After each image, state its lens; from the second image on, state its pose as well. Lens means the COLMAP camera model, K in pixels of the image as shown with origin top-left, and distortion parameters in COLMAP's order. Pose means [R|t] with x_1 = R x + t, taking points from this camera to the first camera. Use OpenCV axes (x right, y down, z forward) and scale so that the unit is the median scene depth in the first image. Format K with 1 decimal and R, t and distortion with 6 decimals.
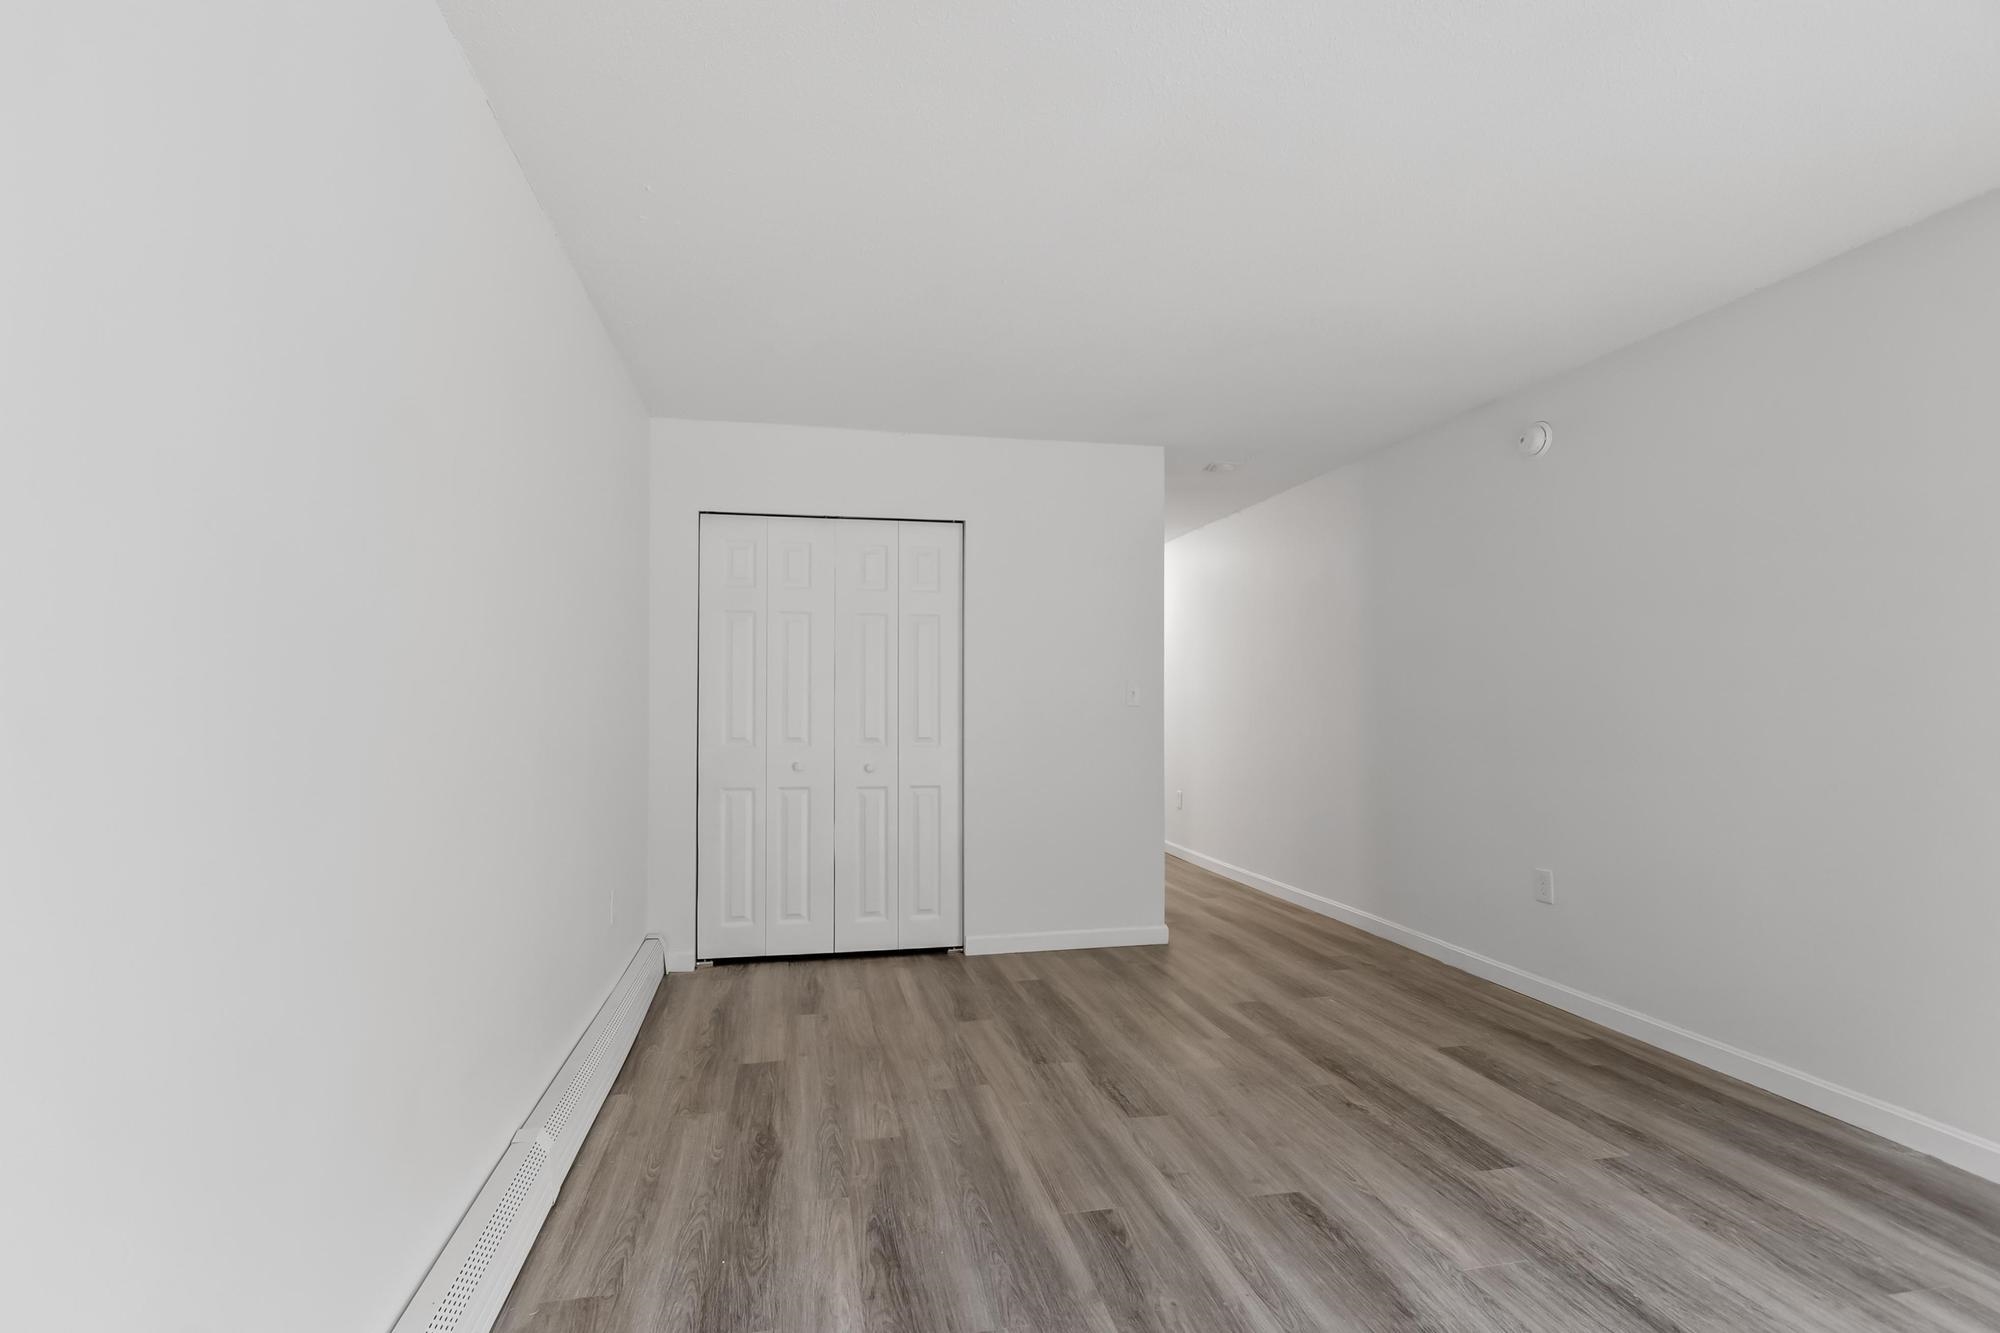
lens RADIAL K [[887.8, 0, 967.9], [0, 887.8, 696.1], [0, 0, 1]] dist [0.000428, -0.000017]
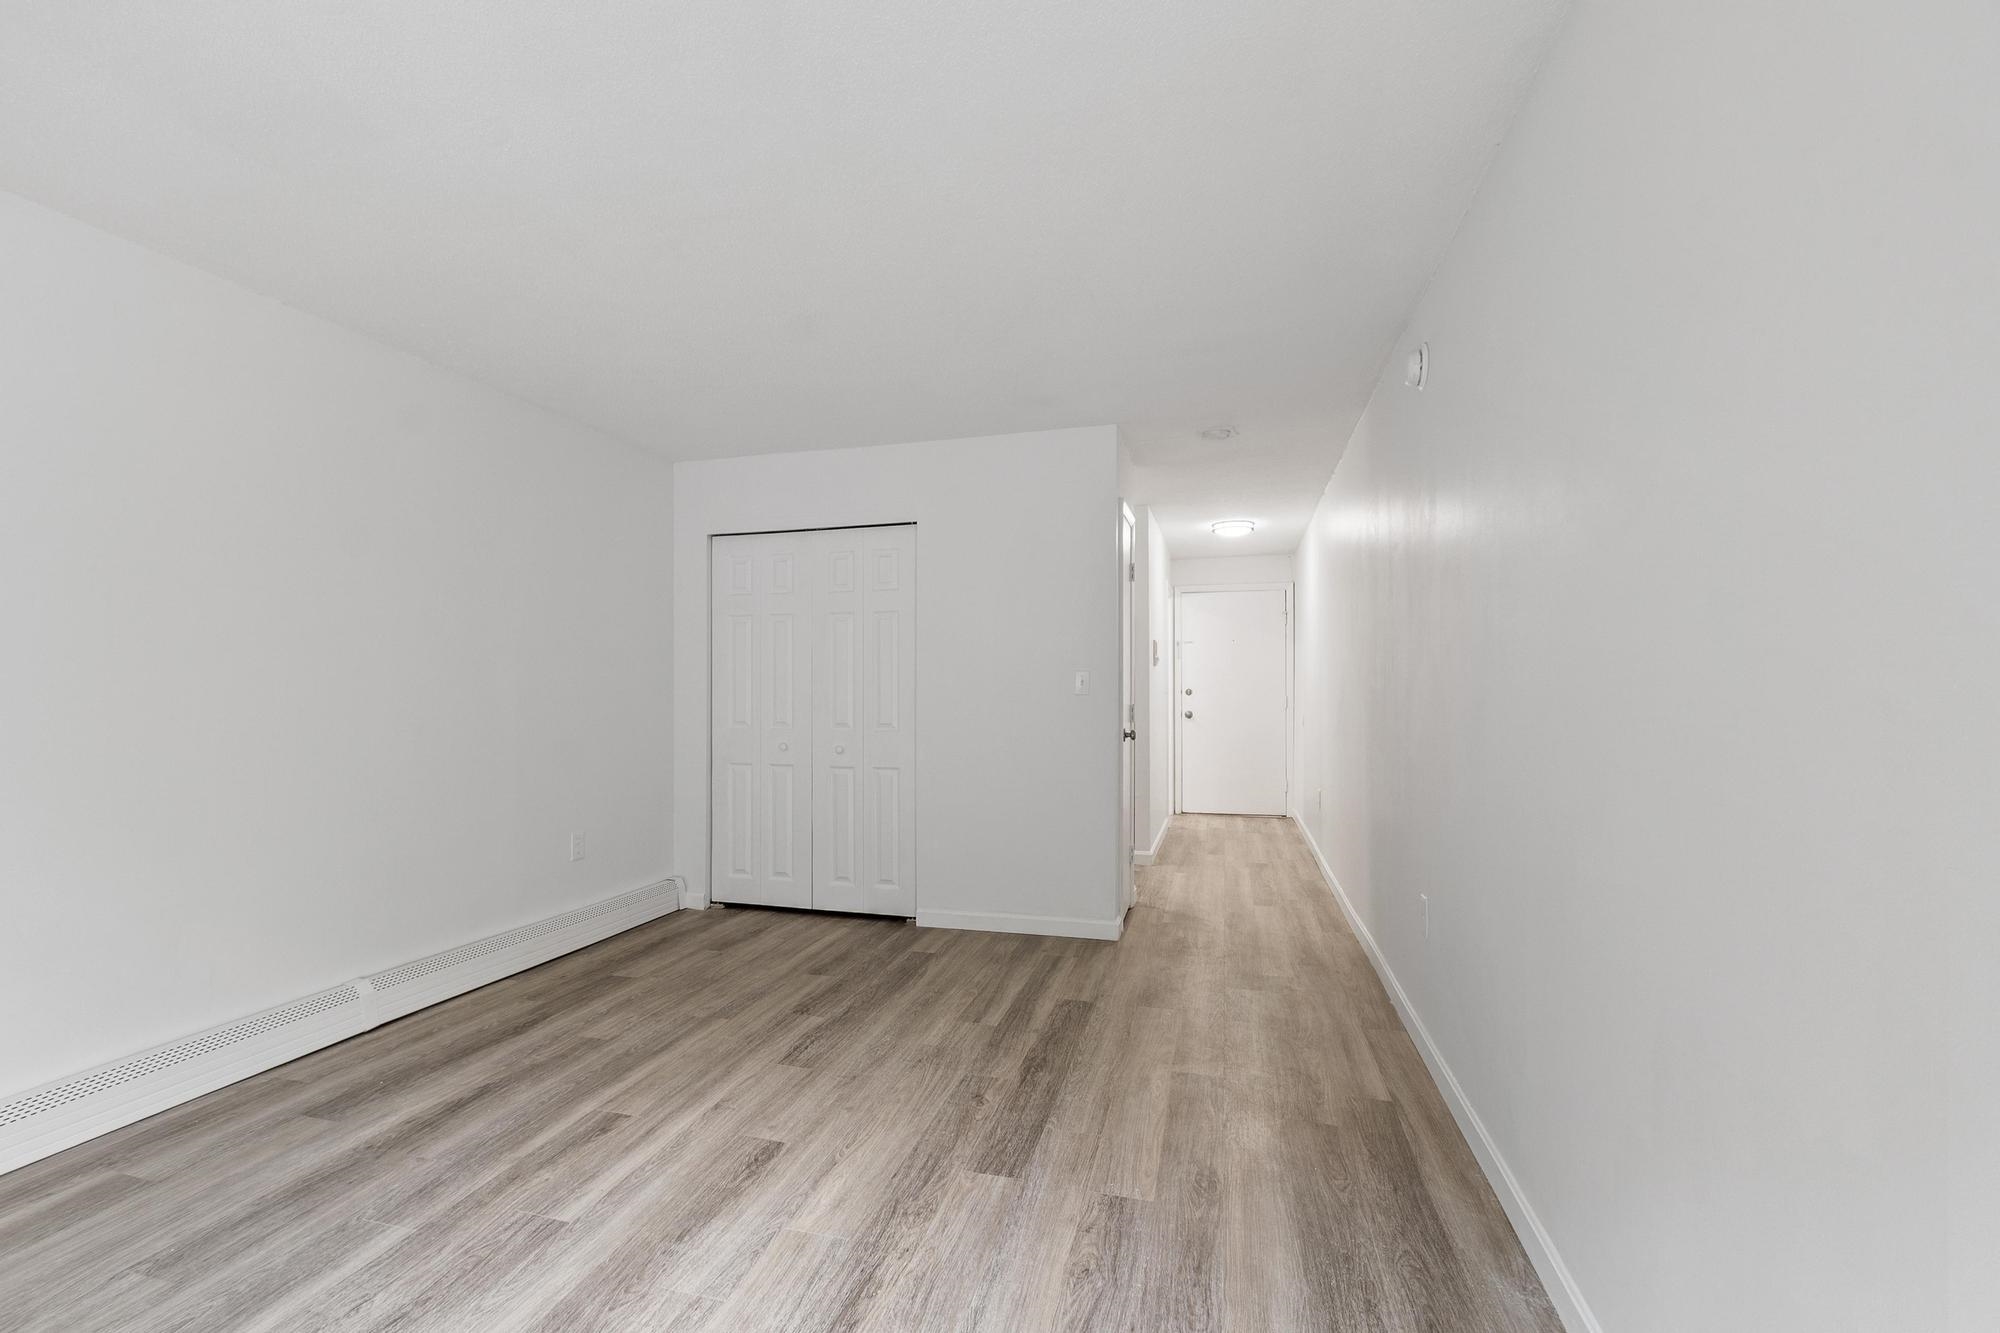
lens RADIAL K [[887.8, 0, 967.9], [0, 887.8, 696.1], [0, 0, 1]] dist [0.000428, -0.000017]
pose [[0.889169, 0.001172, -0.457577, 0.743447], [0.005140, 0.999908, 0.012549, -0.000312], [0.457549, -0.013510, 0.889082, 0.100369]]
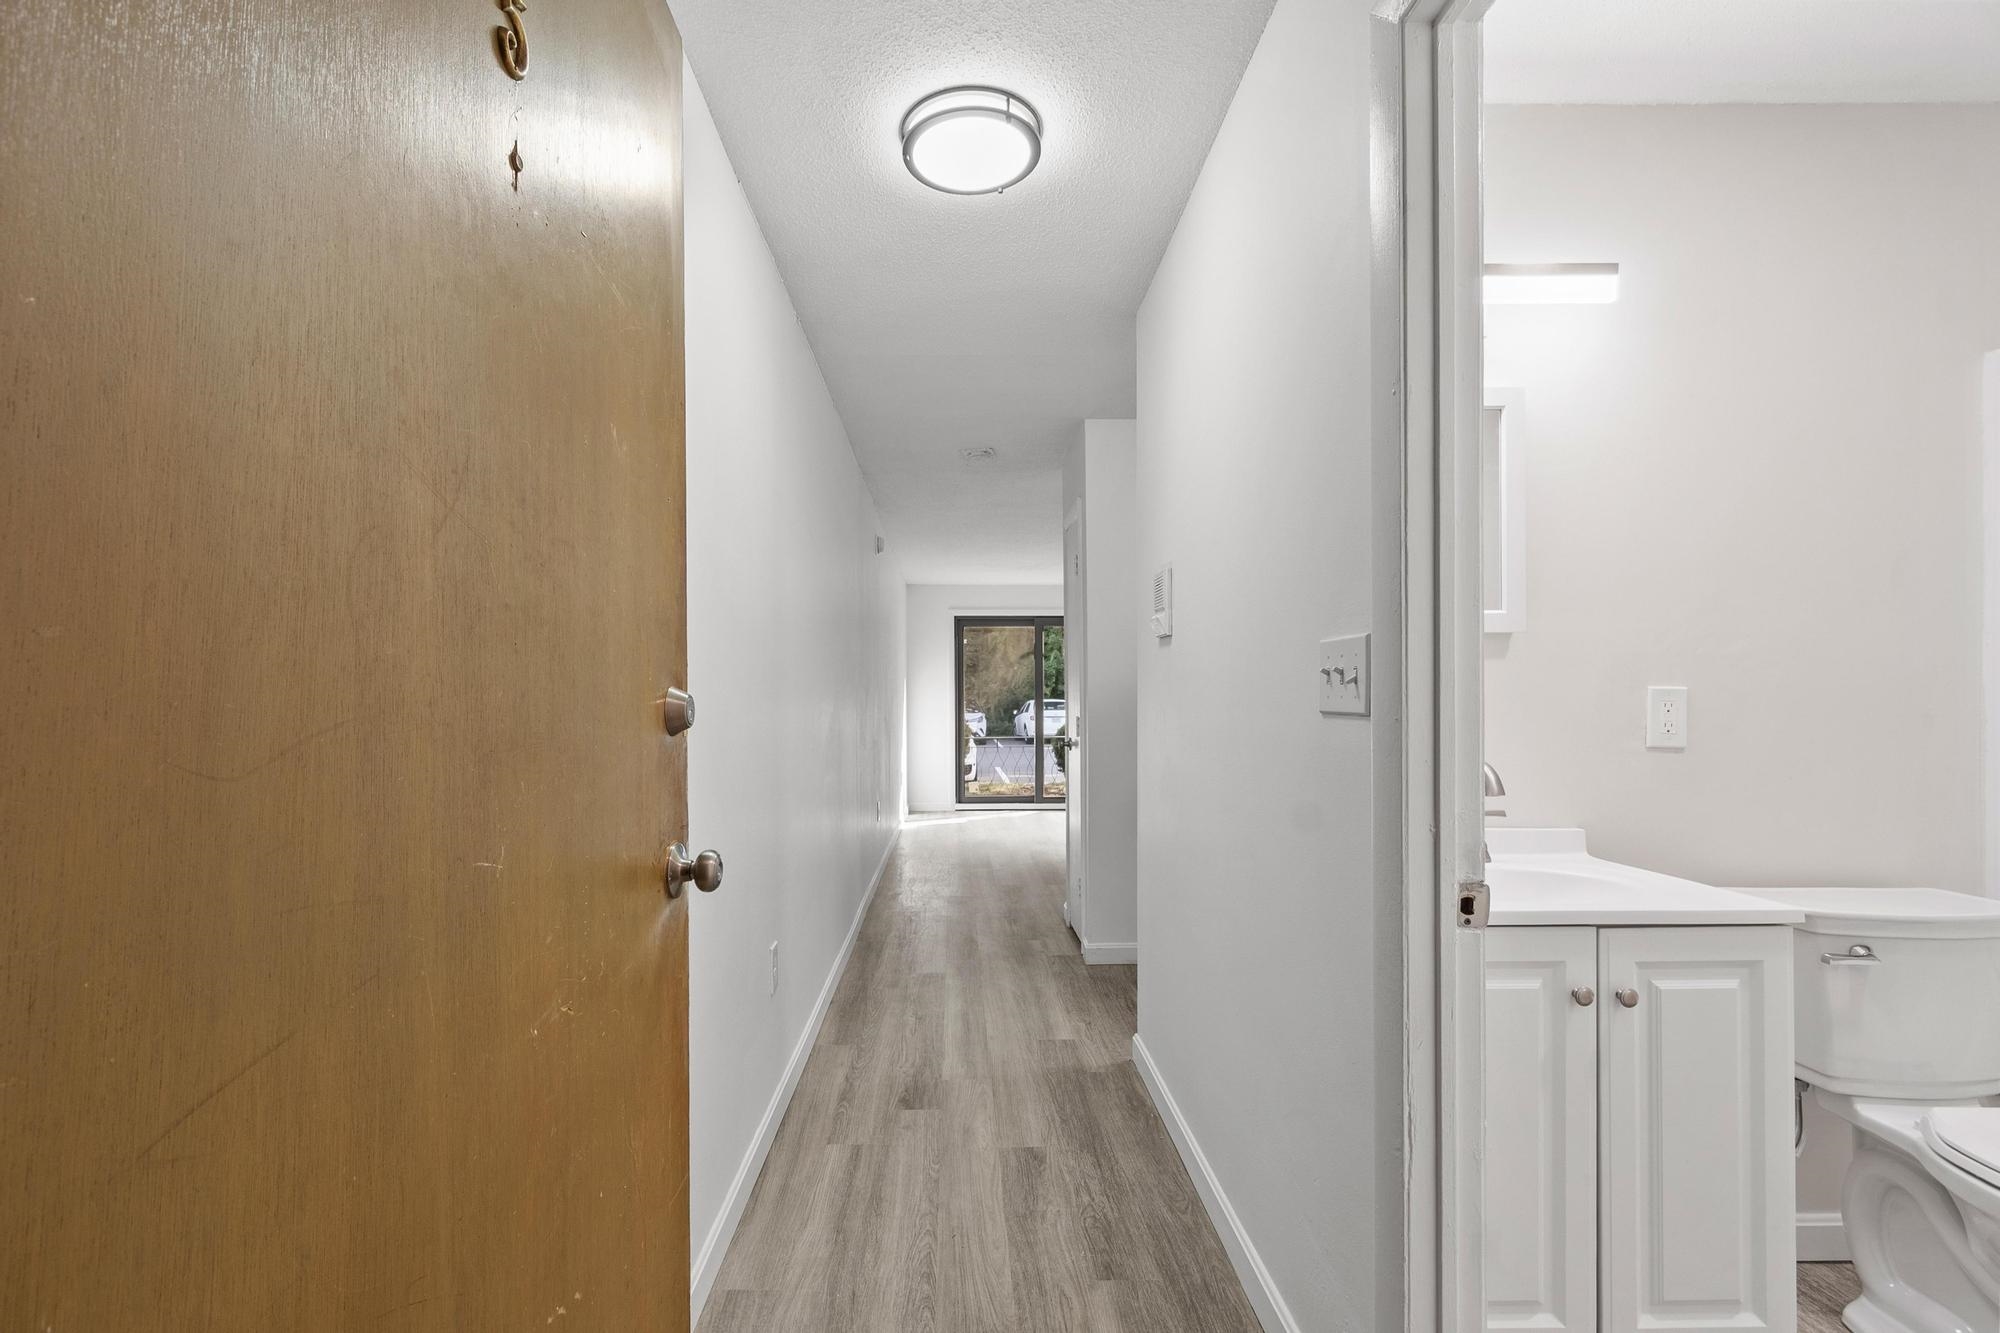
lens RADIAL K [[883.8, 0, 965.4], [0, 883.8, 694.8], [0, 0, 1]] dist [0.000942, -0.000505]
pose [[-0.983498, 0.006677, 0.180798, 0.210338], [0.004576, 0.999917, -0.012037, 0.015720], [-0.180863, -0.011011, -0.983447, 2.995054]]
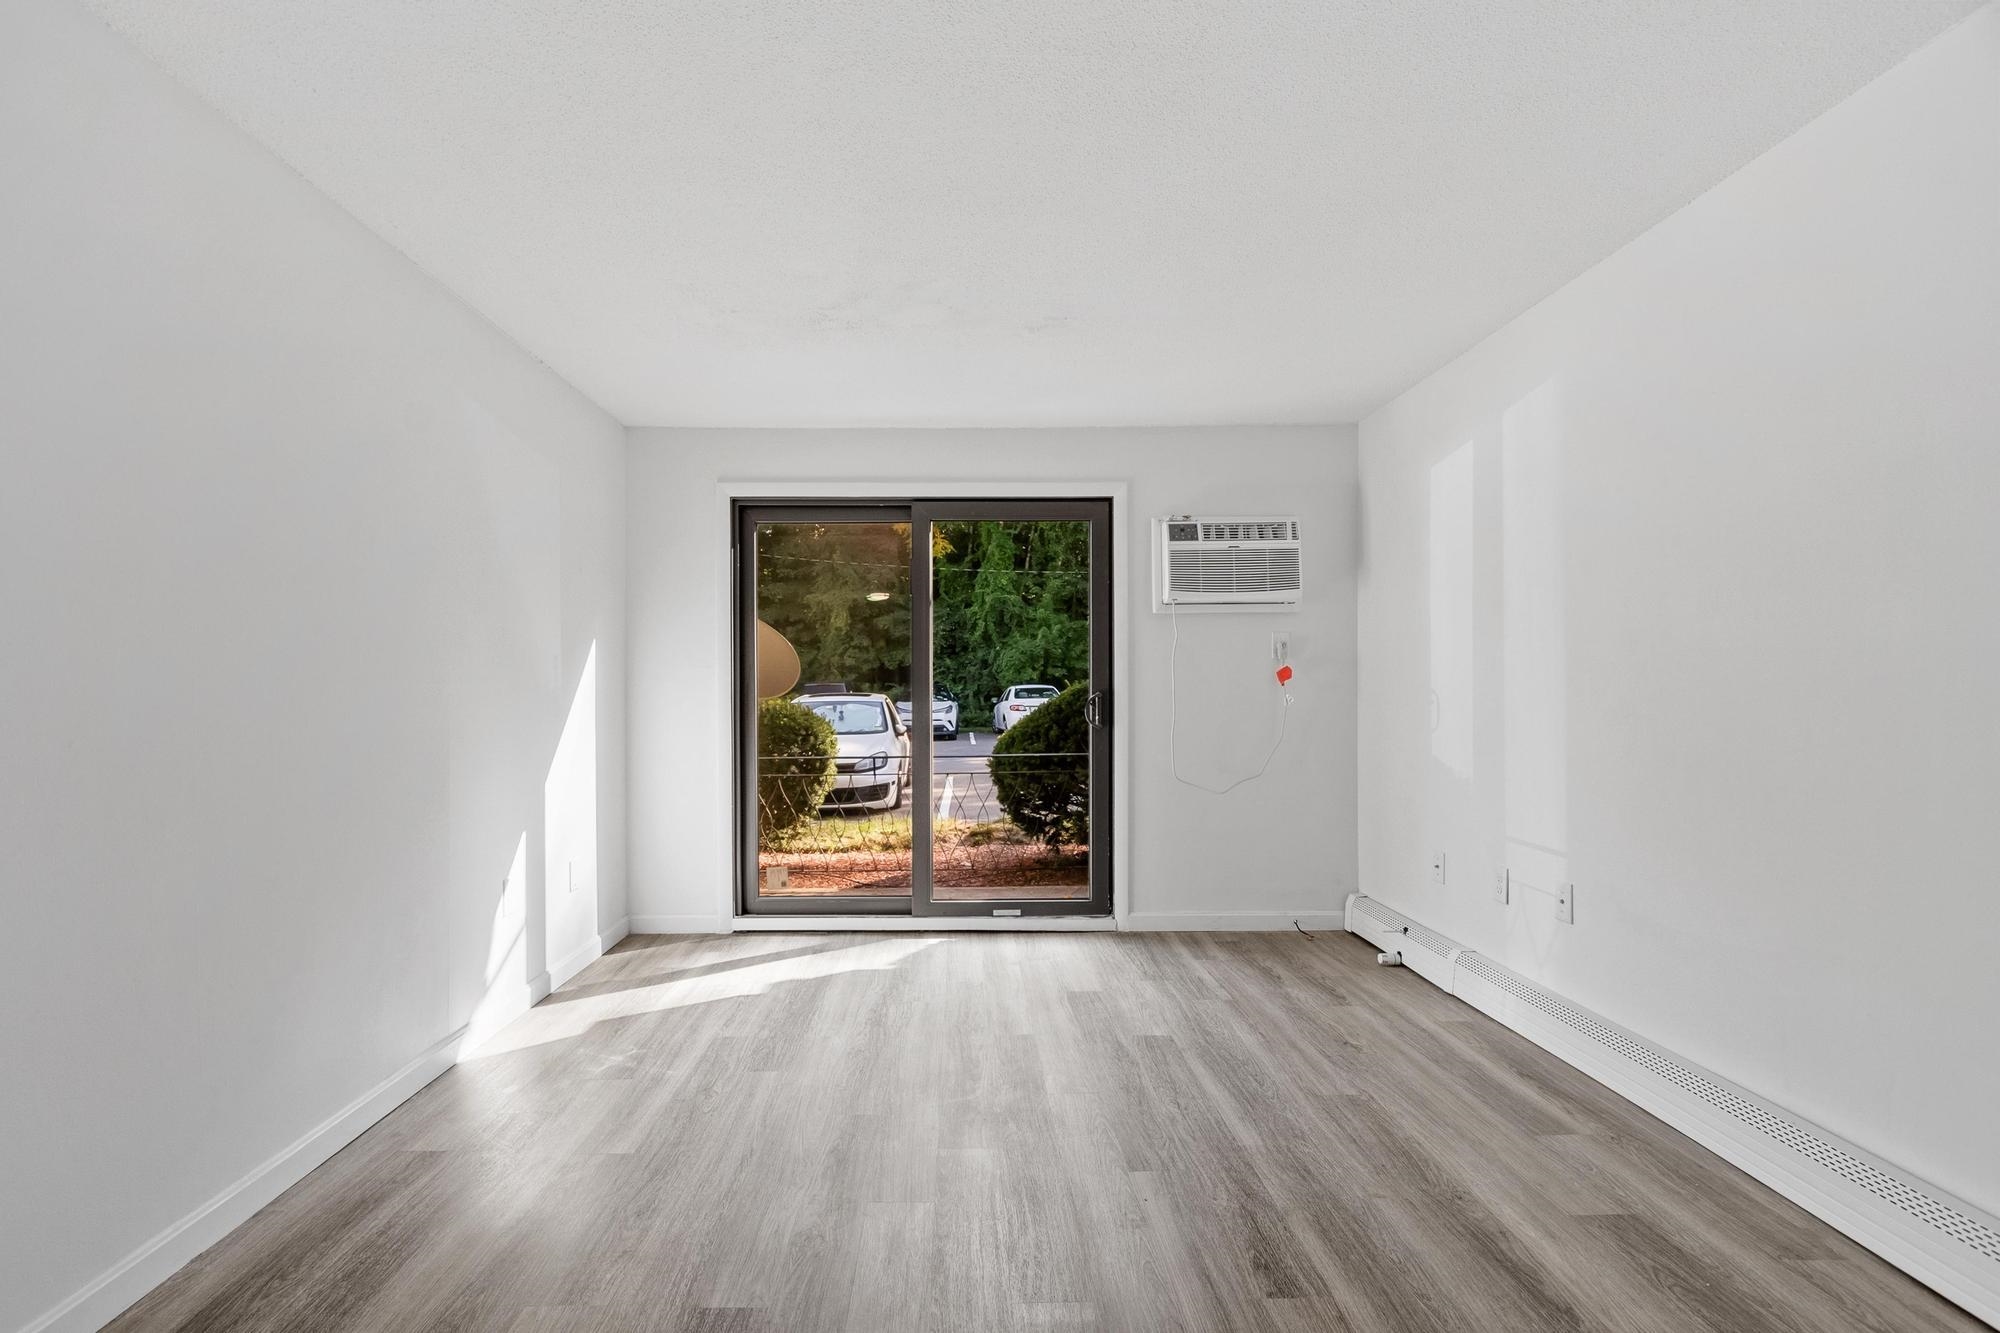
lens RADIAL K [[883.8, 0, 965.4], [0, 883.8, 694.8], [0, 0, 1]] dist [0.000942, -0.000505]
pose [[-0.982878, 0.005441, 0.184179, 0.189995], [0.006292, 0.999972, 0.004037, 0.007915], [-0.184152, 0.005127, -0.982884, 1.242121]]
